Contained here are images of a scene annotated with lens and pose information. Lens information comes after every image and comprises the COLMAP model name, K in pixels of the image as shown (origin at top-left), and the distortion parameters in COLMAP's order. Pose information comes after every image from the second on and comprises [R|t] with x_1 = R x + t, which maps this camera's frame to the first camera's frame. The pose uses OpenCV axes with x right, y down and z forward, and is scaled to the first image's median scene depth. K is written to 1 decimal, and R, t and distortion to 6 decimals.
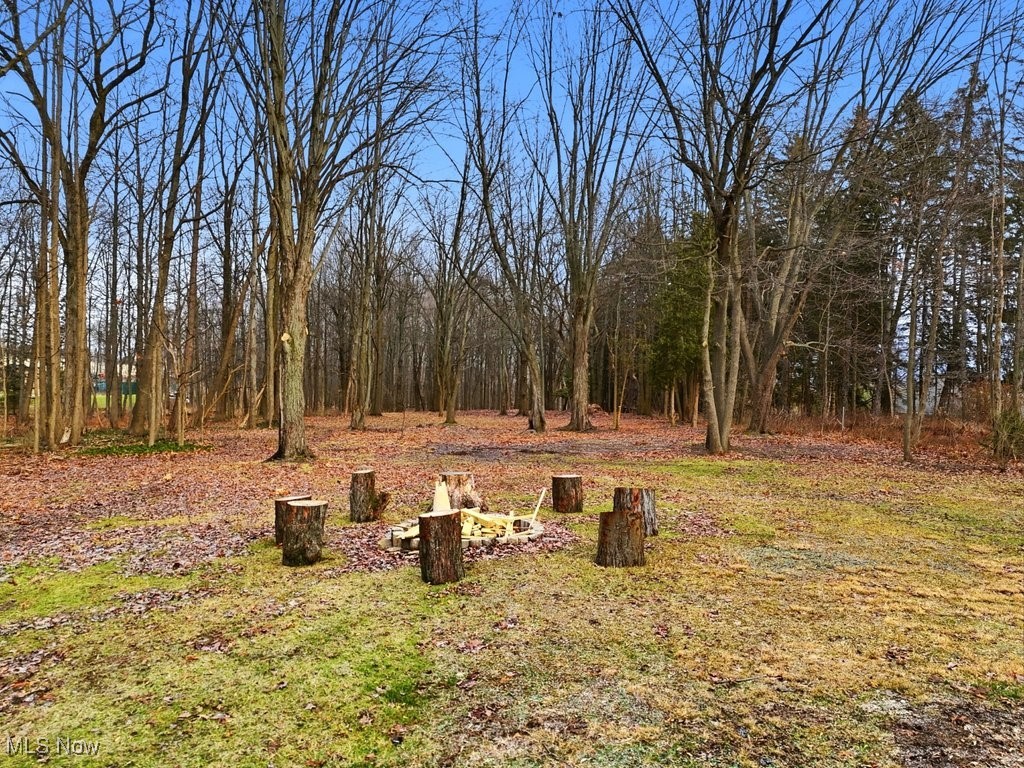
lens RADIAL K [[740.4, 0, 512.3], [0, 740.4, 383.4], [0, 0, 1]] dist [0.043550, 0.001757]
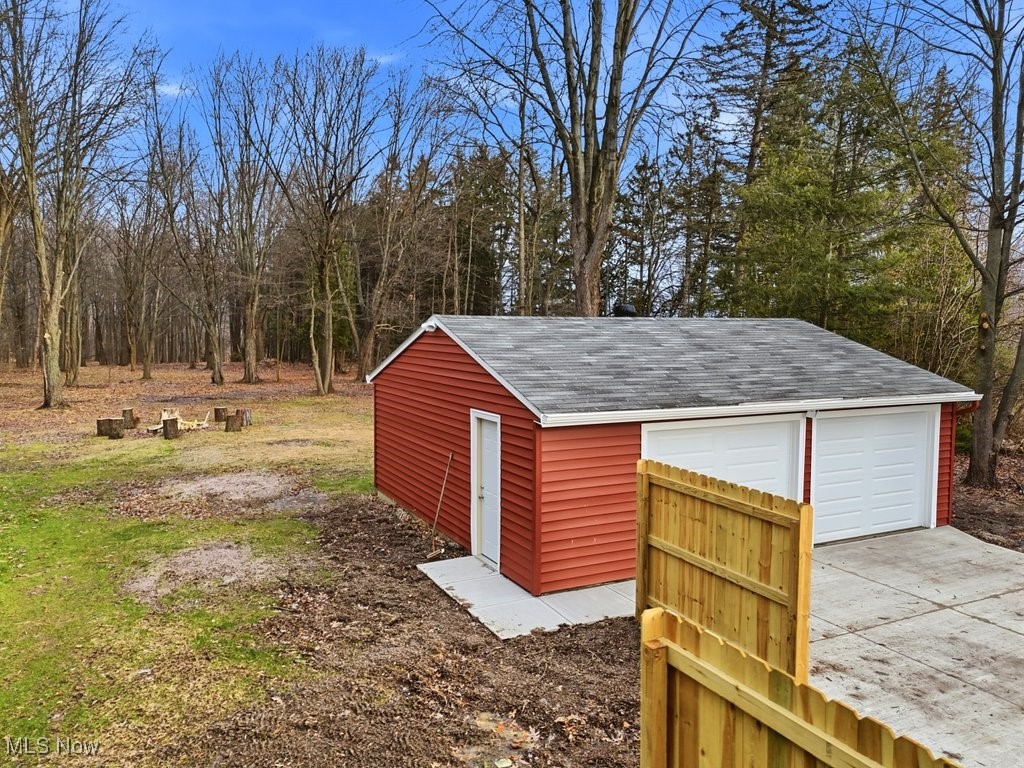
lens RADIAL K [[740.4, 0, 511.5], [0, 740.4, 384.4], [0, 0, 1]] dist [0.043550, 0.001757]
pose [[0.924439, -0.028249, 0.380283, 0.016049], [-0.001690, 0.996939, 0.078165, -0.086628], [-0.381327, -0.072902, 0.921561, -0.972243]]
